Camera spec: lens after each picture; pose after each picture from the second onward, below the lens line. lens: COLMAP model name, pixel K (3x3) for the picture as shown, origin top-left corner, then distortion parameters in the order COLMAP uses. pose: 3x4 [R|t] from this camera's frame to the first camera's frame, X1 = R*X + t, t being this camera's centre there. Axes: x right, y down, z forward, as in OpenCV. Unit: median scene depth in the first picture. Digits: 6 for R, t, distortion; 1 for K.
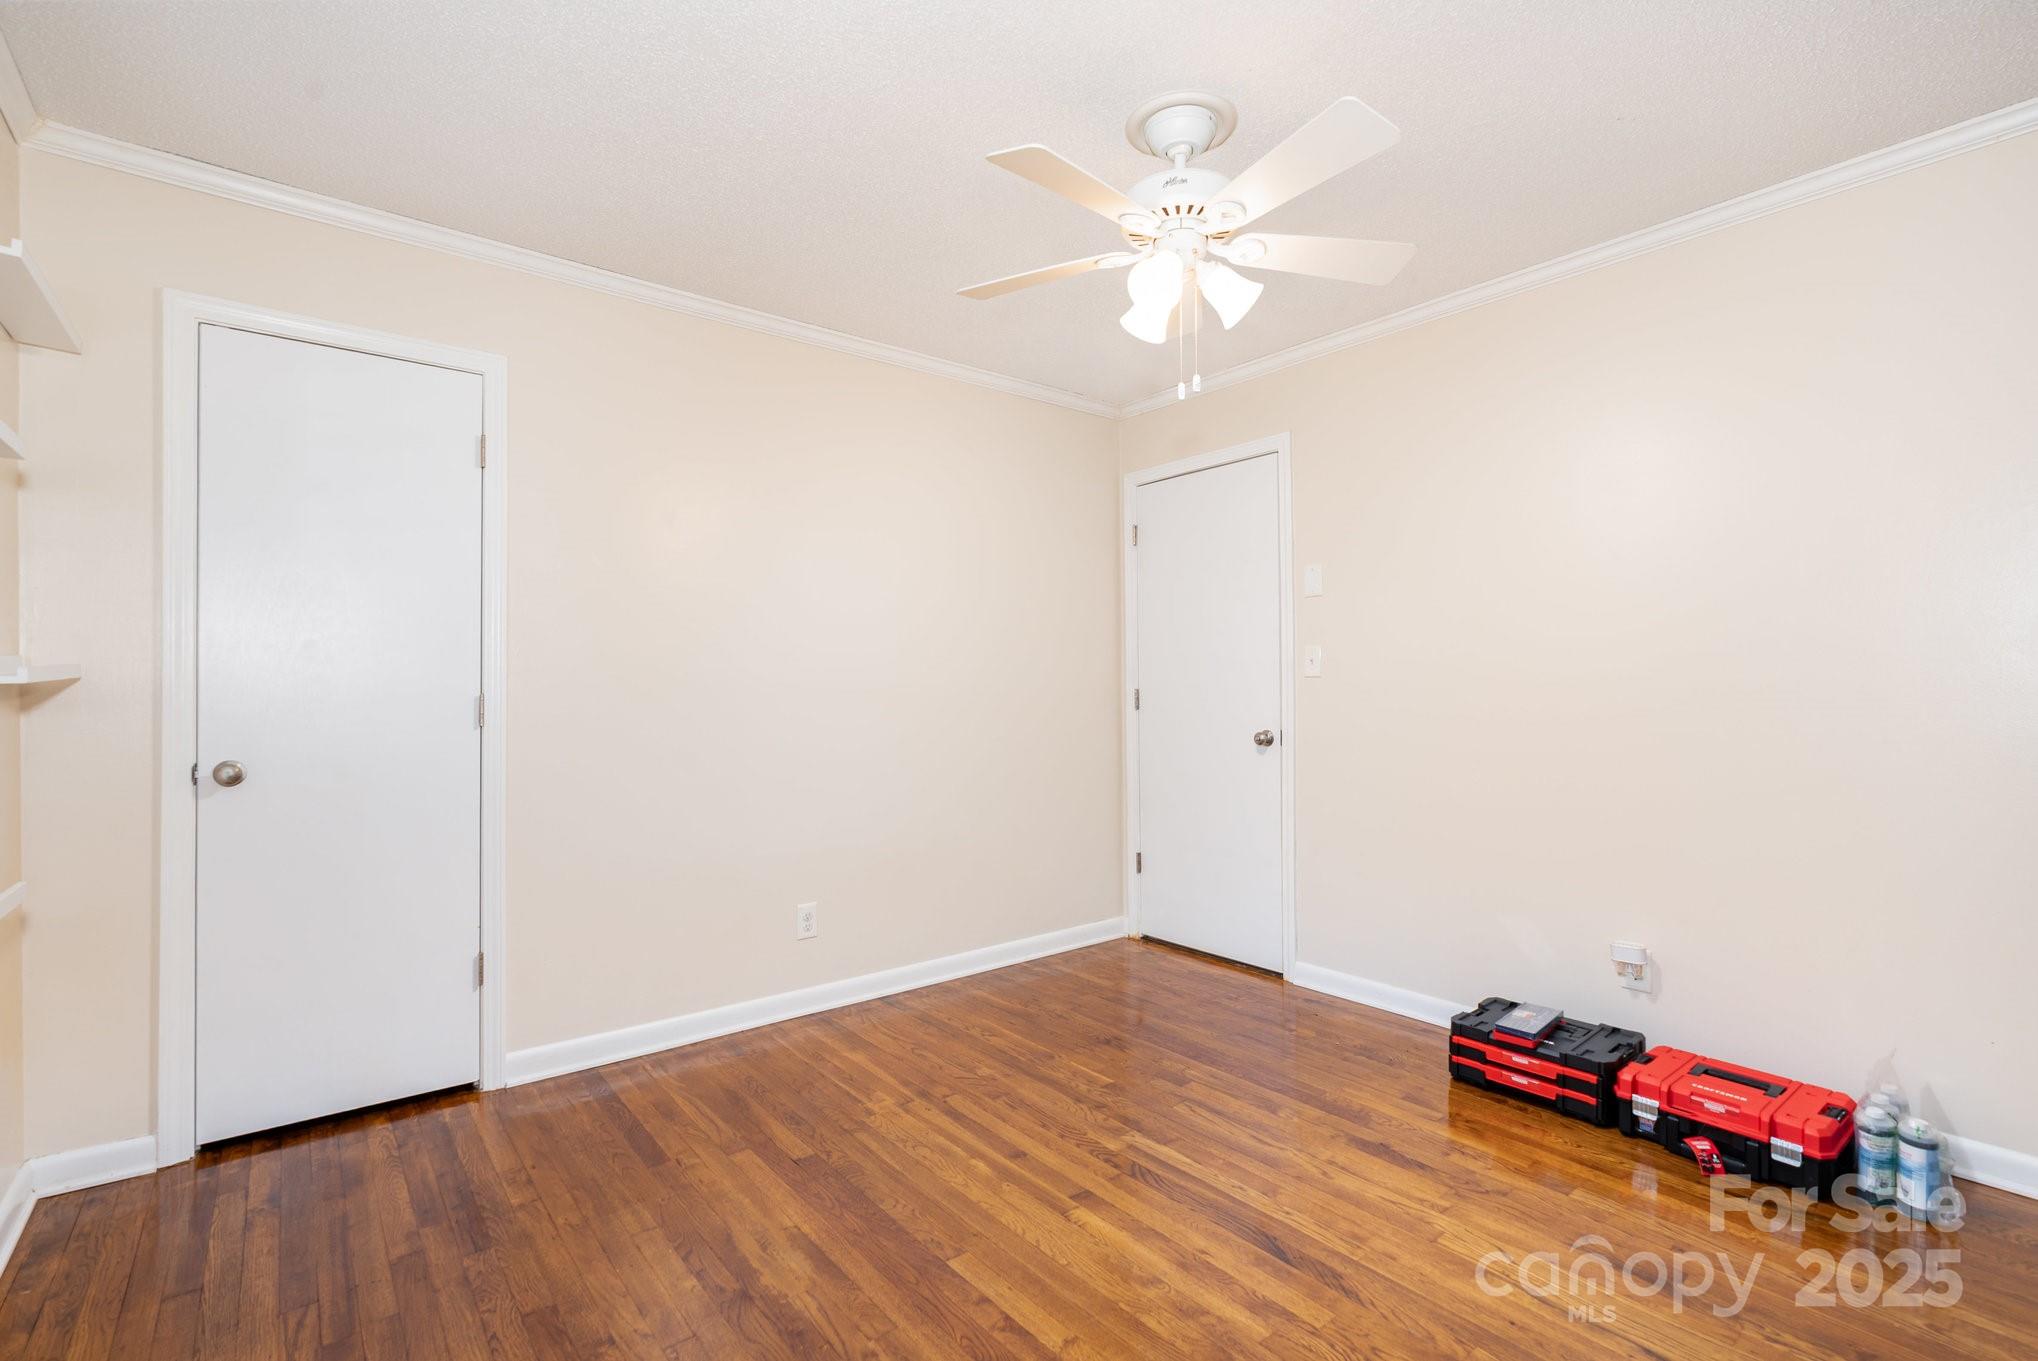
lens RADIAL K [[928.1, 0, 1017.8], [0, 928.1, 683.3], [0, 0, 1]] dist [-0.009963, 0.001208]
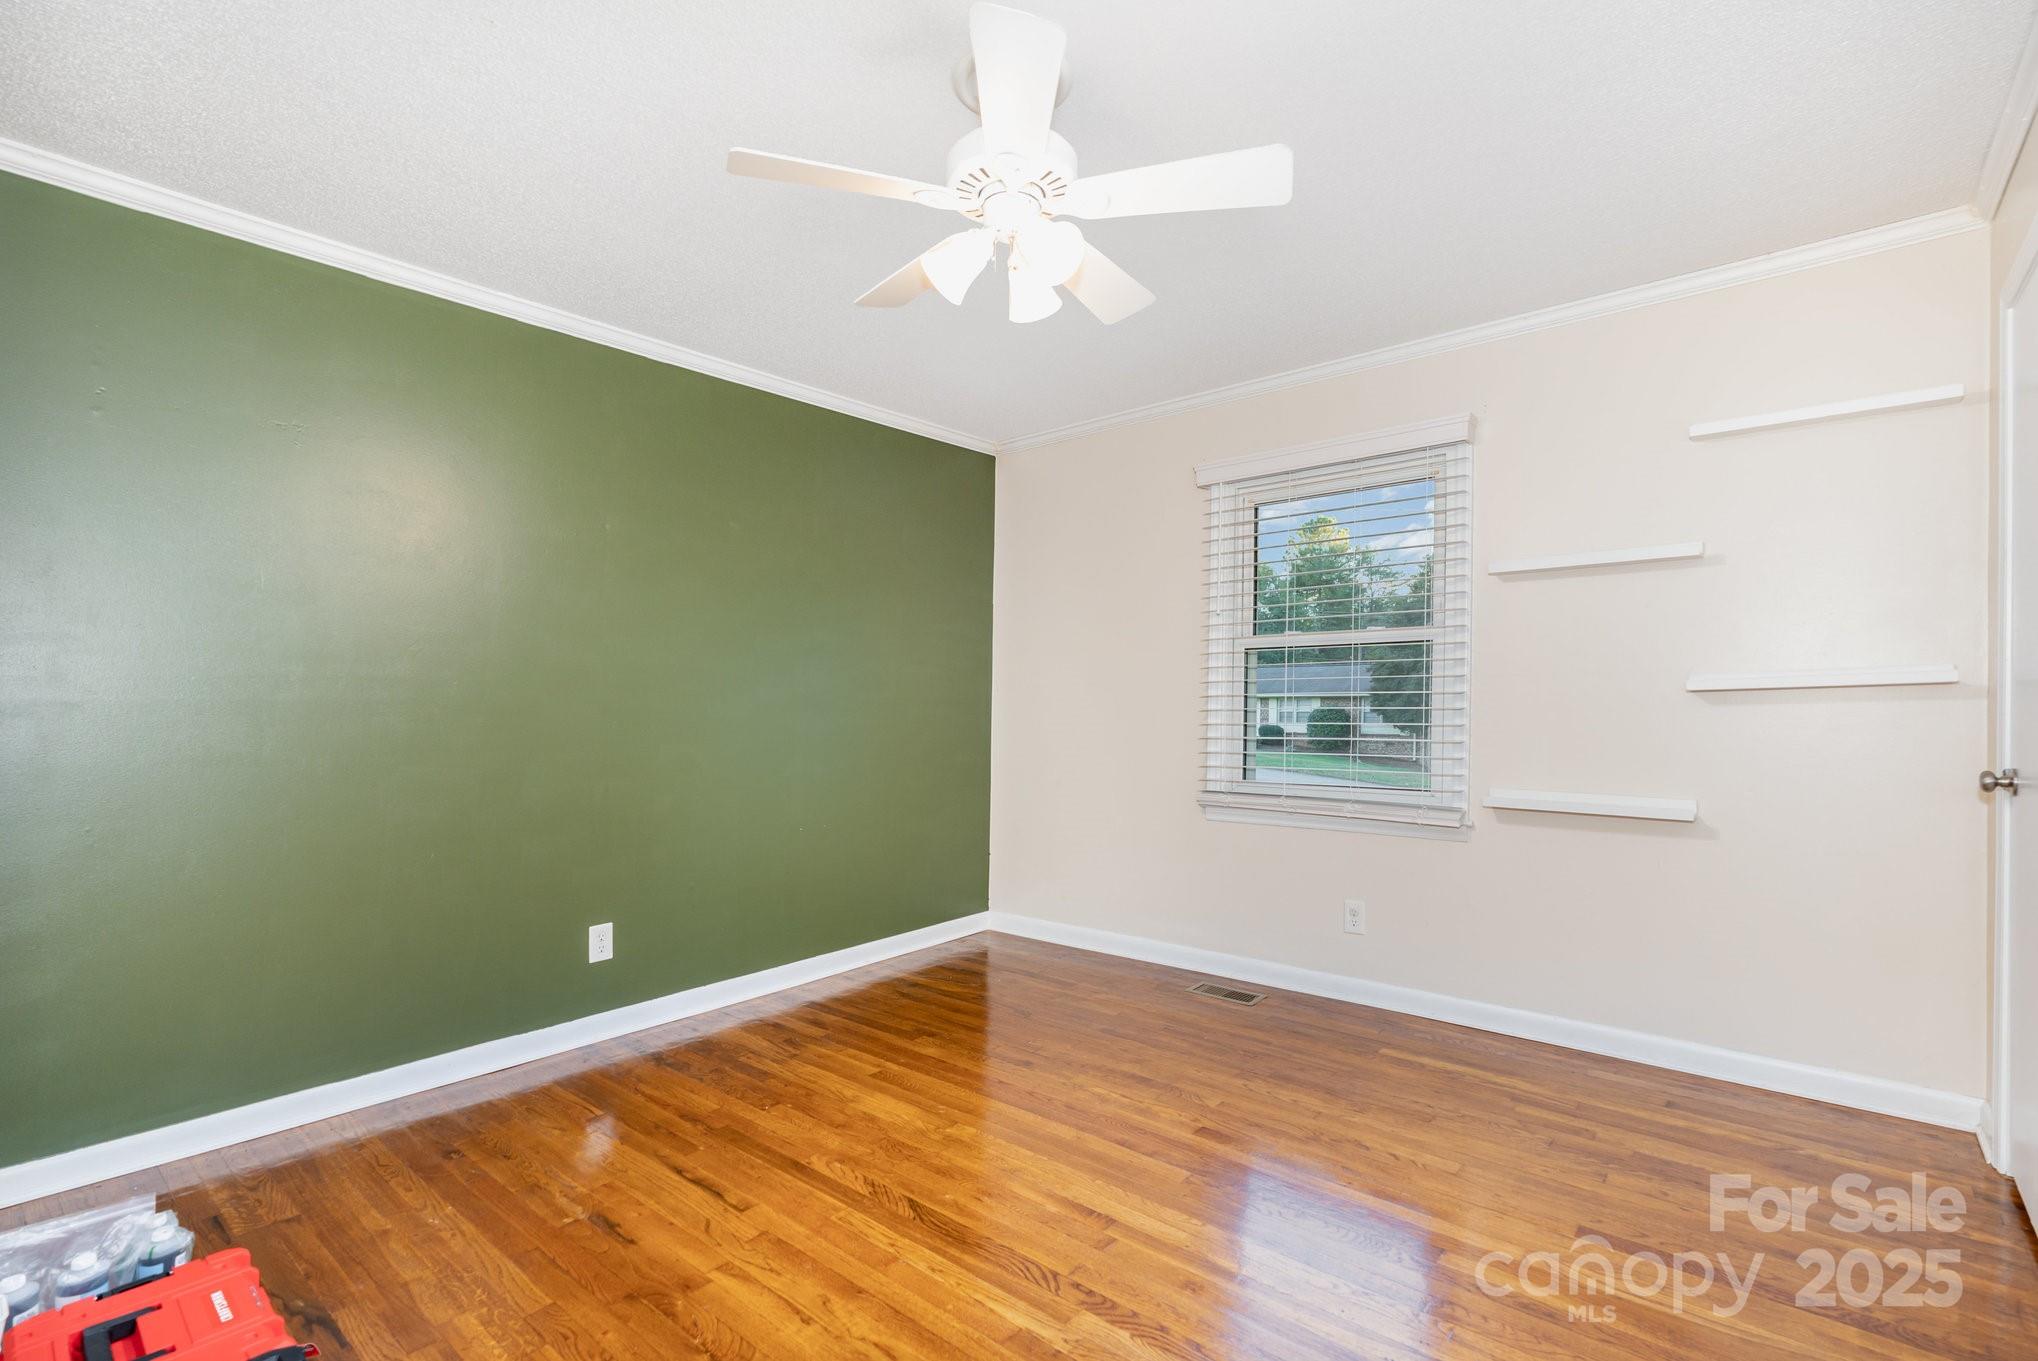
lens RADIAL K [[928.1, 0, 1014.1], [0, 928.1, 688.5], [0, 0, 1]] dist [-0.009963, 0.001208]
pose [[-0.983573, 0.008706, -0.180302, 0.316612], [0.008547, 0.999962, 0.001658, -0.011064], [0.180310, 0.000089, -0.983610, 1.862825]]
